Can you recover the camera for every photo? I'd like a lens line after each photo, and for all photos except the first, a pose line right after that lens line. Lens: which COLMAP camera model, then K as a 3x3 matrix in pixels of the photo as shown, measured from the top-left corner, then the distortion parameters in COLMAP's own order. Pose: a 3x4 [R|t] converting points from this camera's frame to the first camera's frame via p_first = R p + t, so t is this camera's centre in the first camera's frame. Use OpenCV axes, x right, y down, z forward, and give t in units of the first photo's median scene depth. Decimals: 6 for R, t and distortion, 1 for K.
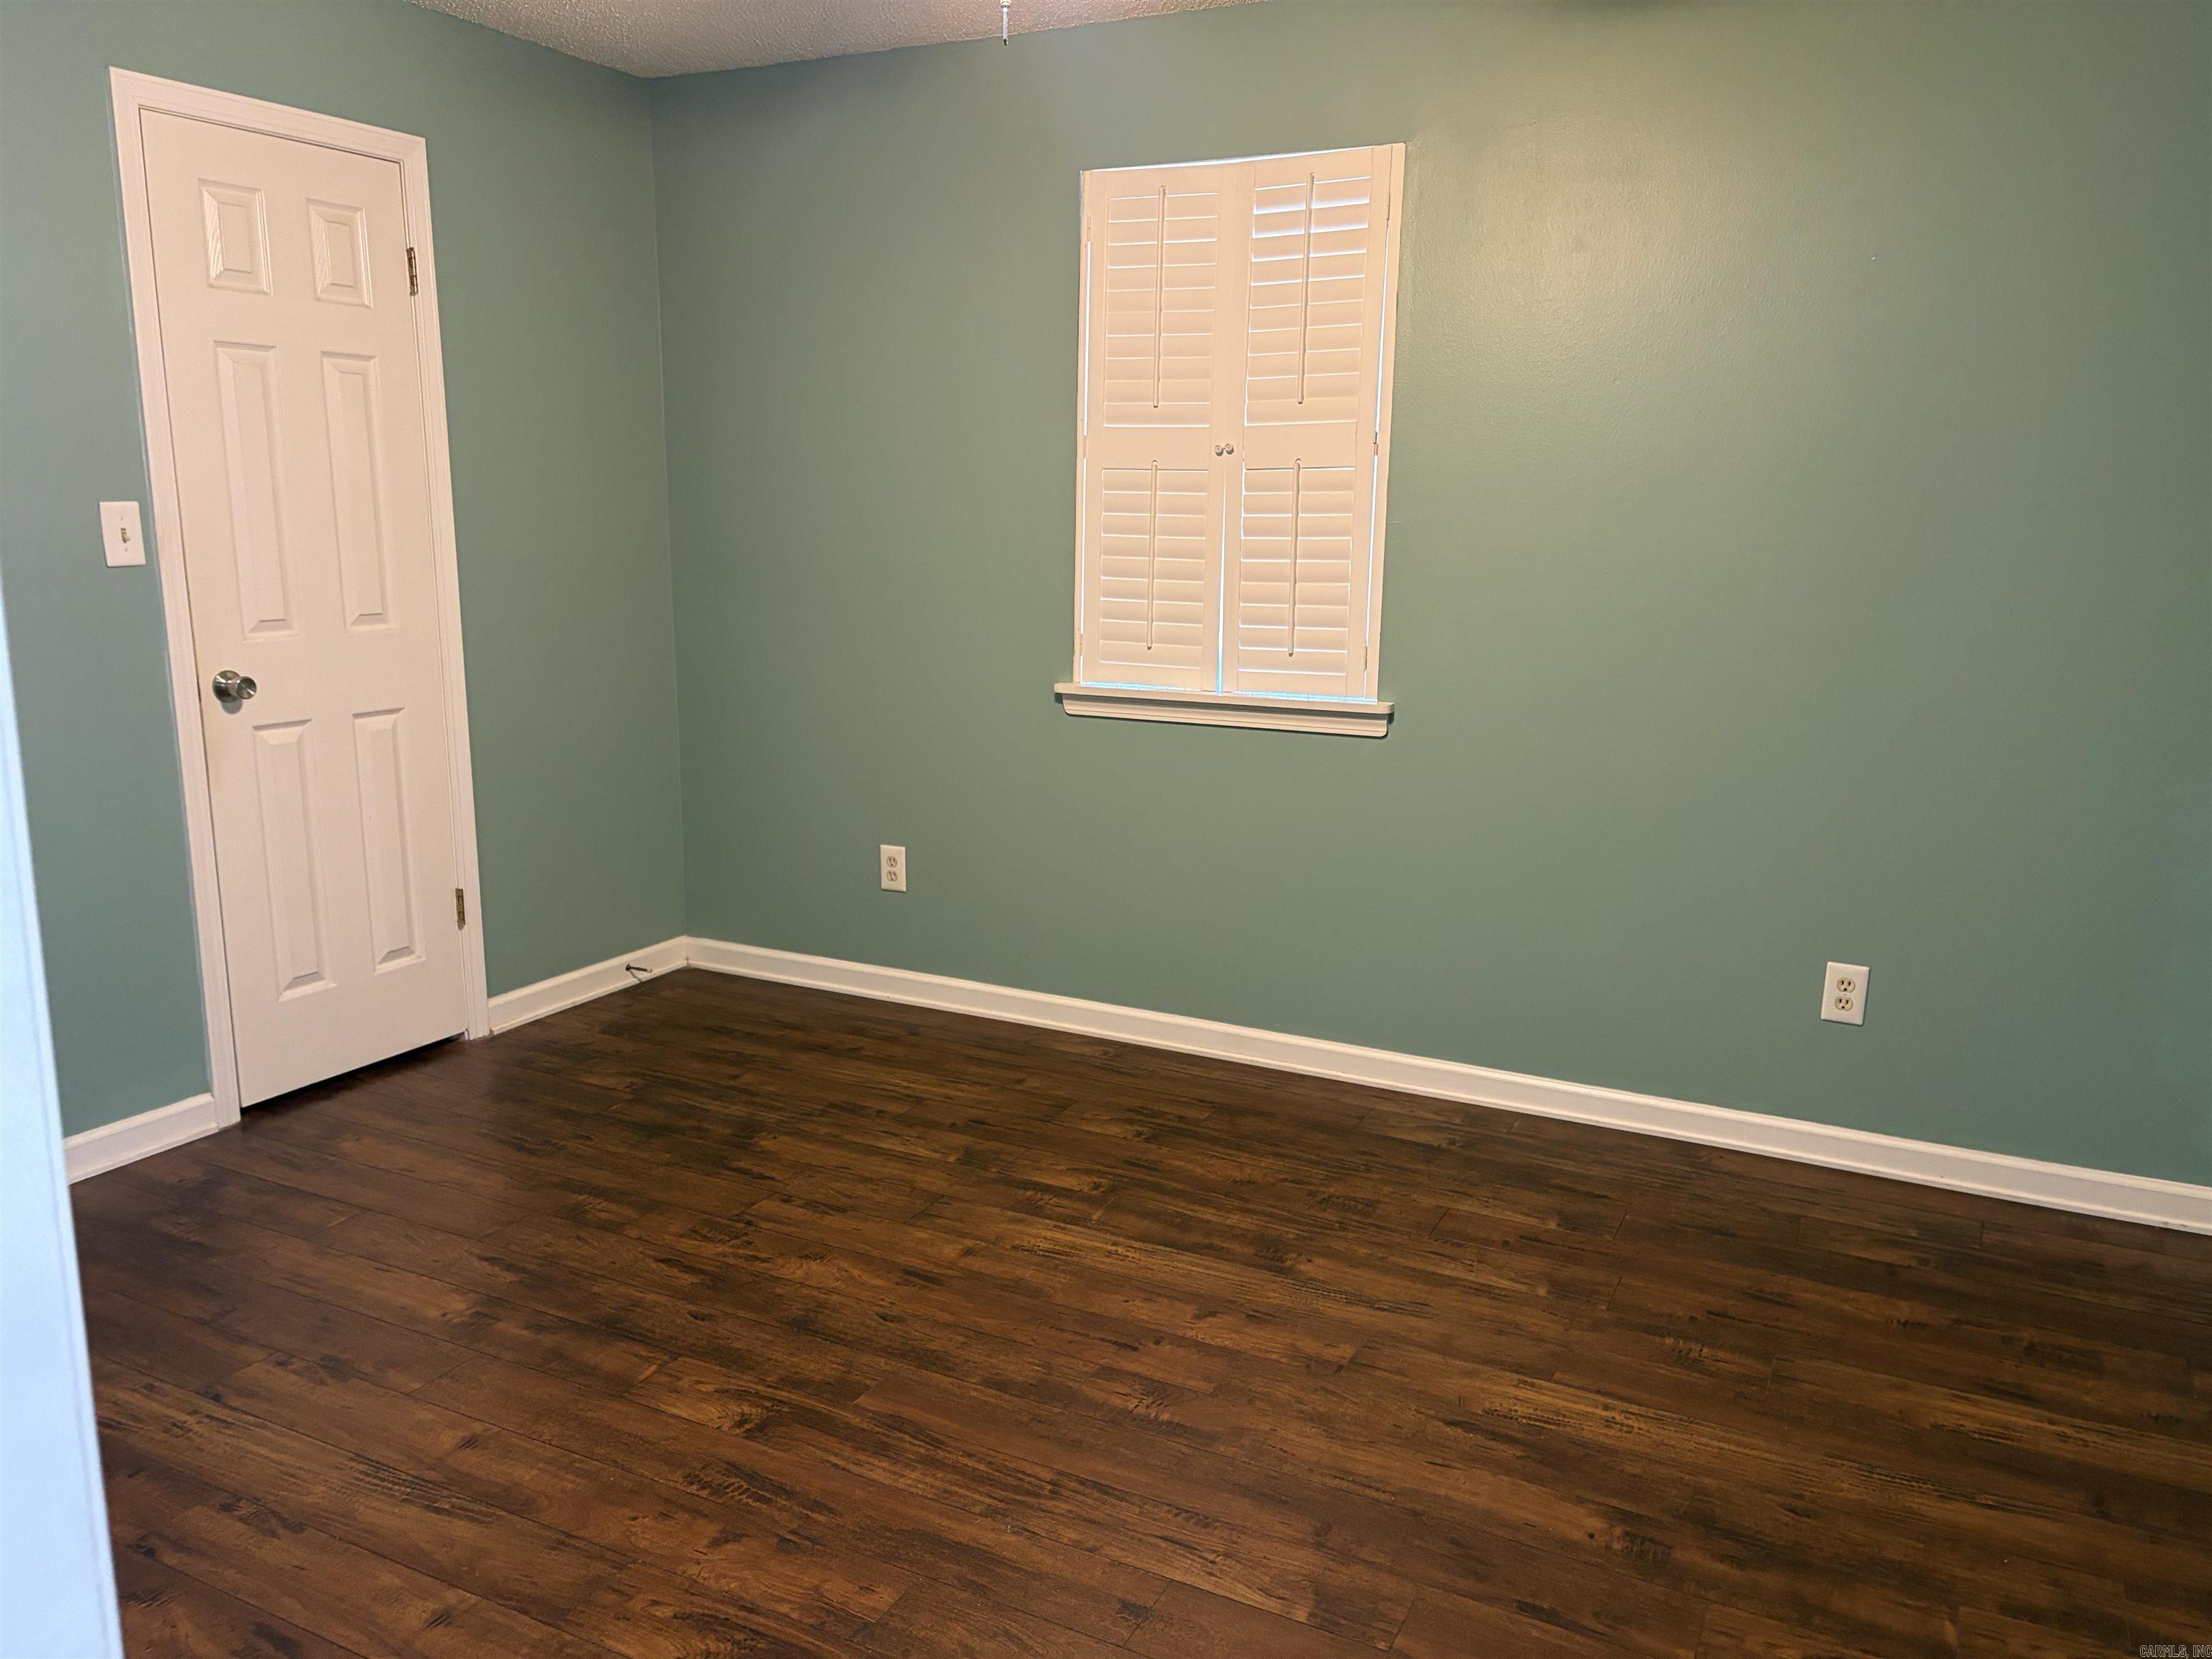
lens RADIAL K [[1680.1, 0, 1101.1], [0, 1680.1, 832.2], [0, 0, 1]] dist [0.090486, -0.098030]
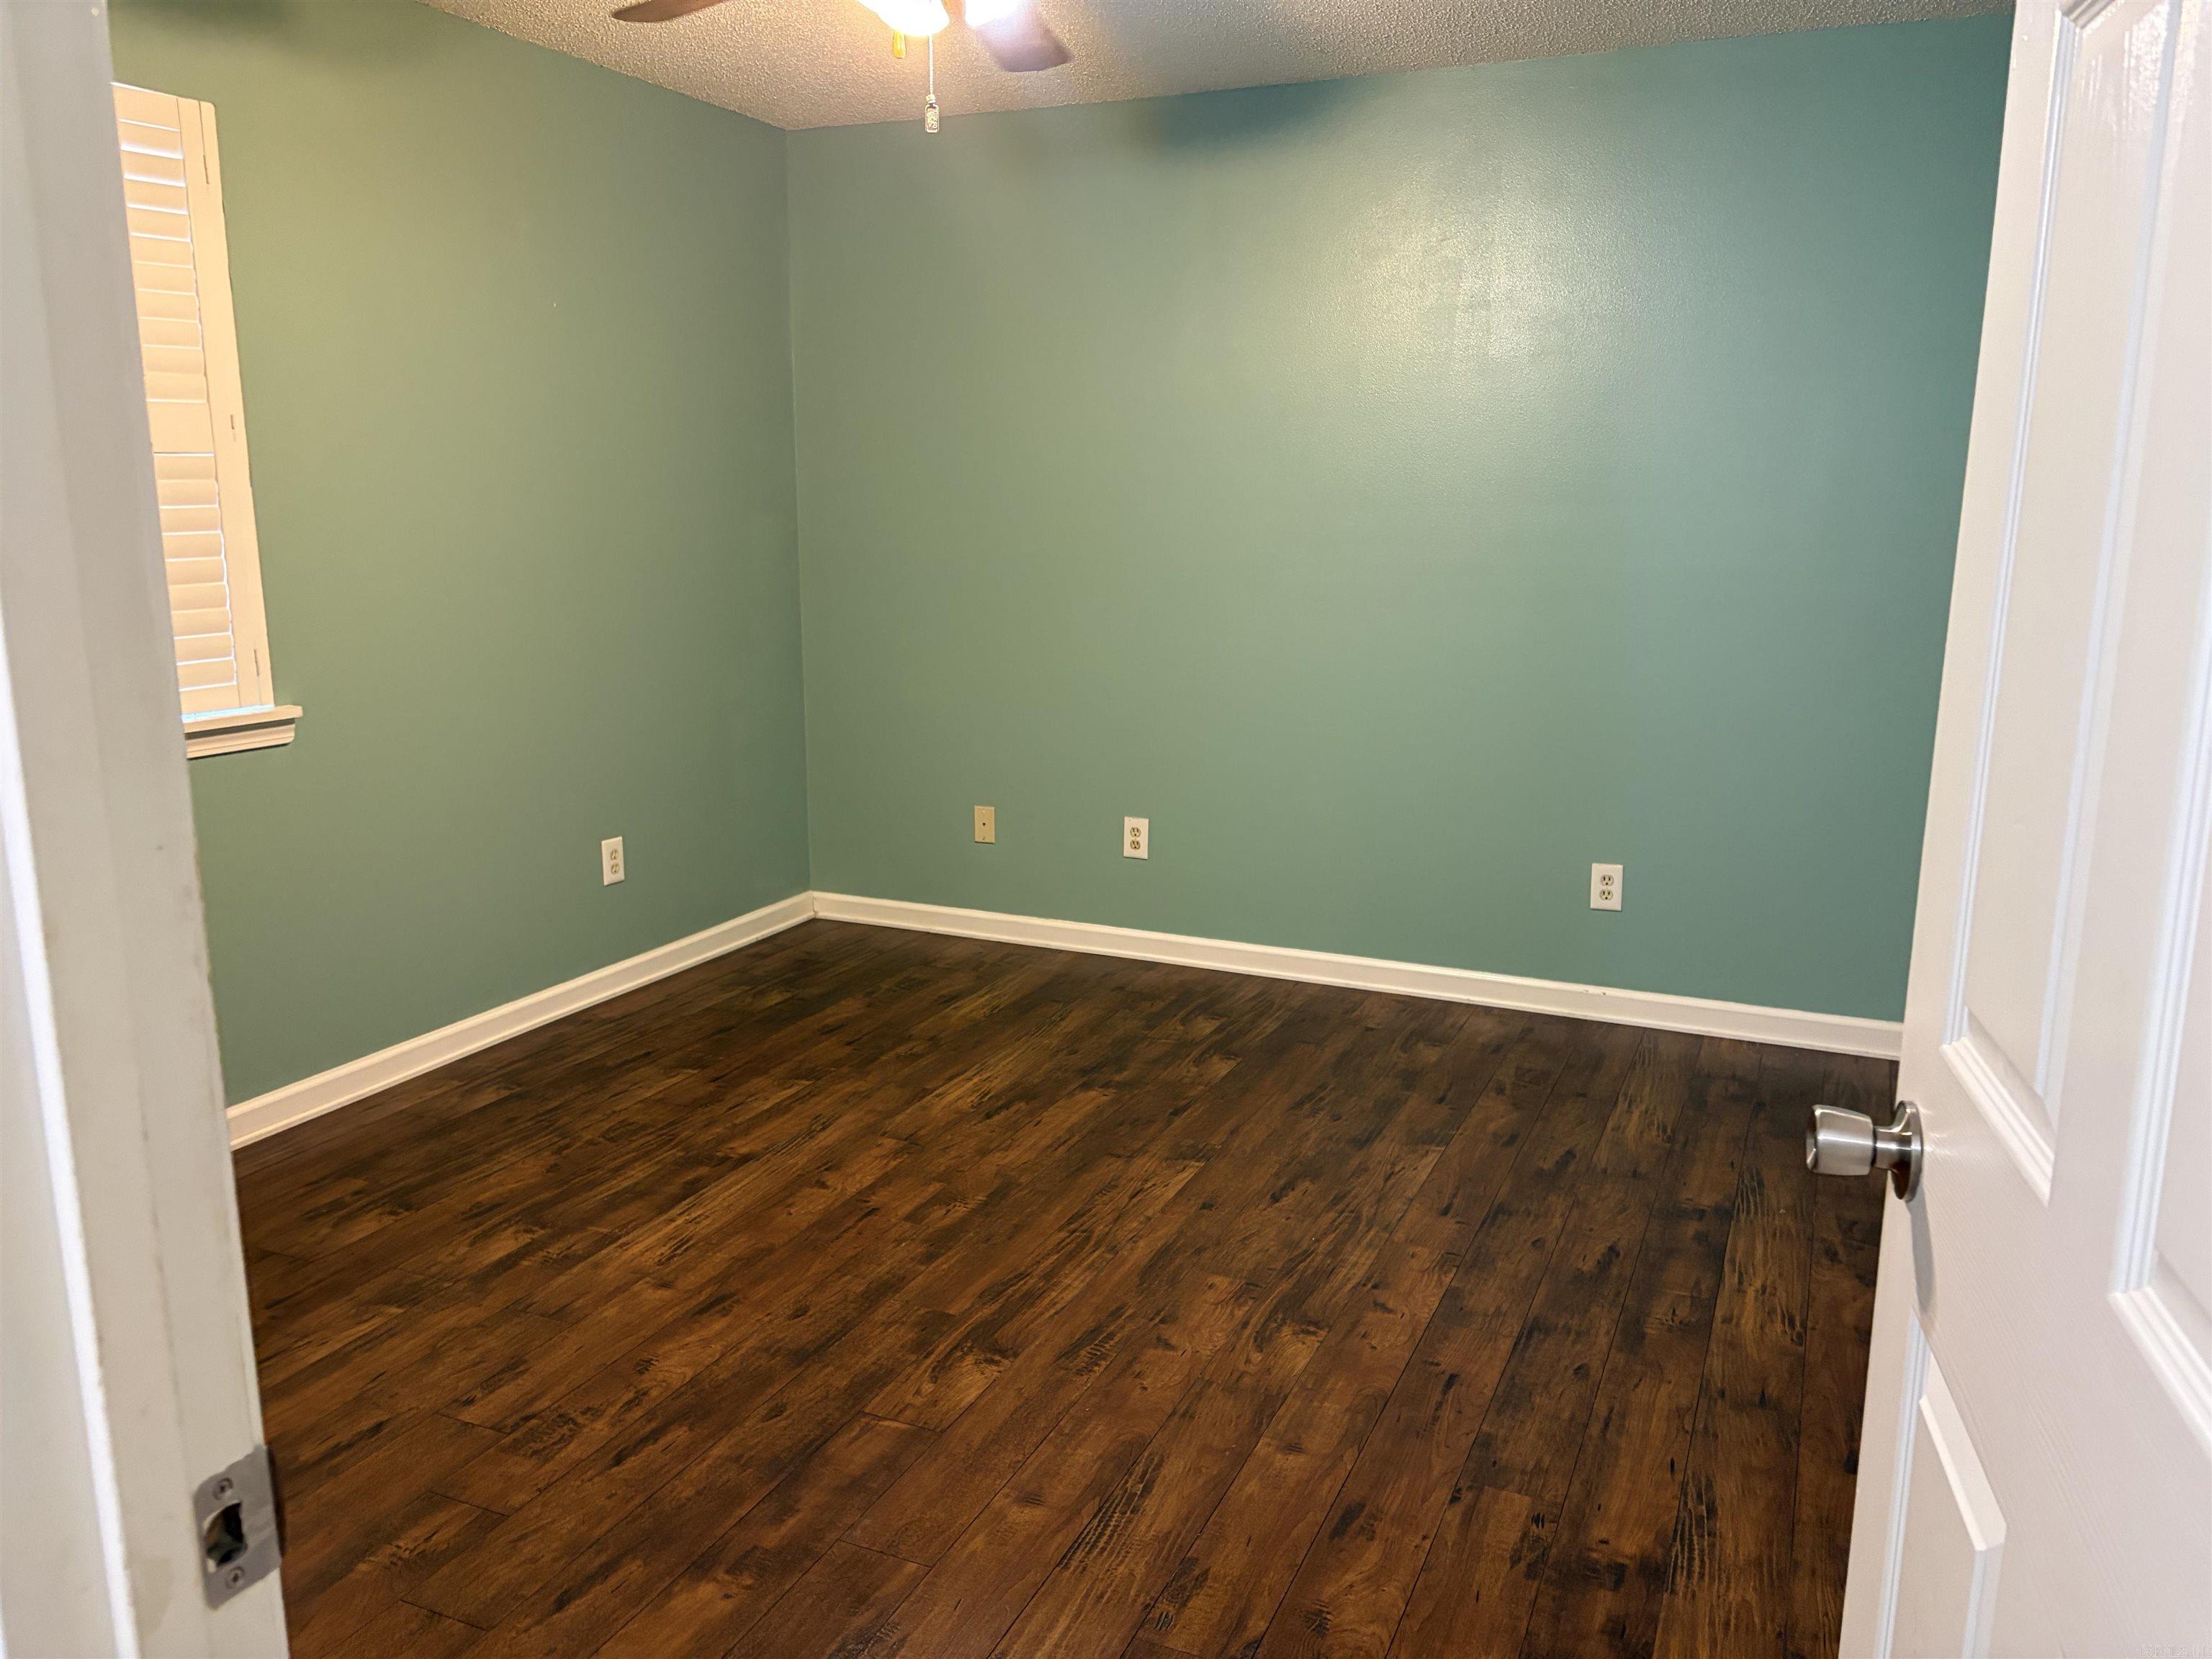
lens RADIAL K [[1627.2, 0, 1106.0], [0, 1627.2, 829.5], [0, 0, 1]] dist [0.143162, -0.169273]
pose [[-0.045462, -0.212670, 0.976066, -1.021501], [0.189363, 0.957527, 0.217450, -0.167795], [-0.980854, 0.194716, -0.003259, 0.756394]]
